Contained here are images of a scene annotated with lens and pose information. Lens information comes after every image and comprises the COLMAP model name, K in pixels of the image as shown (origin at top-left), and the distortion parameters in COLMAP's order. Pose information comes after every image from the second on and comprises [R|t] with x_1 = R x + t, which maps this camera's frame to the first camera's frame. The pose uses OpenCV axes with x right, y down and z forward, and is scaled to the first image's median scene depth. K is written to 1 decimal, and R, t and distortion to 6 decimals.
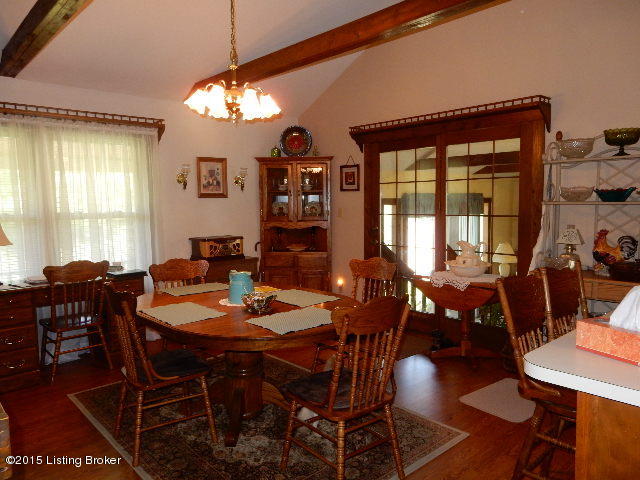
lens RADIAL K [[466.1, 0, 320.0], [0, 466.1, 240.0], [0, 0, 1]] dist [-0.009052, 0.004154]
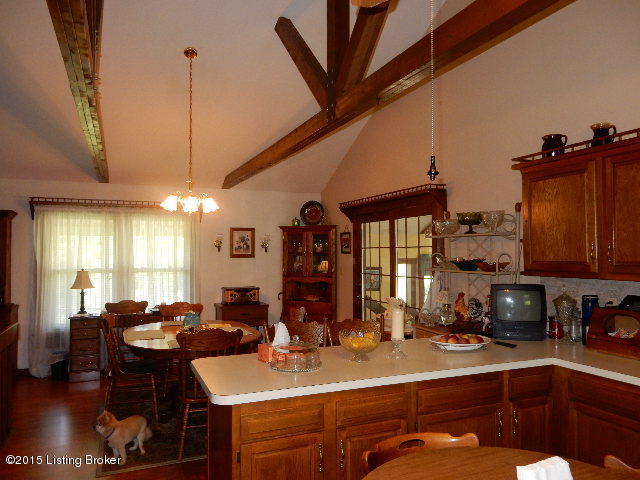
lens RADIAL K [[466.1, 0, 320.0], [0, 466.1, 240.0], [0, 0, 1]] dist [-0.009052, 0.004154]
pose [[0.944519, 0.001089, -0.328455, 0.418479], [-0.036118, 0.994275, -0.100565, -0.015086], [0.326465, 0.106848, 0.939151, -0.183544]]
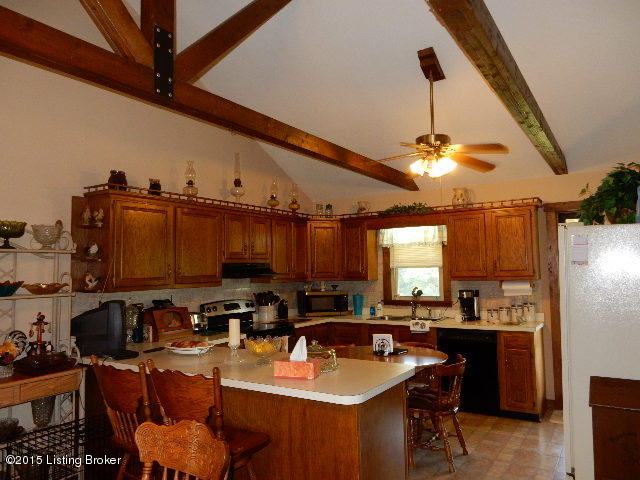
lens RADIAL K [[466.1, 0, 320.0], [0, 466.1, 240.0], [0, 0, 1]] dist [-0.009052, 0.004154]
pose [[-0.253032, 0.079029, 0.964225, -0.284383], [0.102181, 0.993267, -0.054595, -0.048514], [-0.962047, 0.084711, -0.259403, 0.381611]]
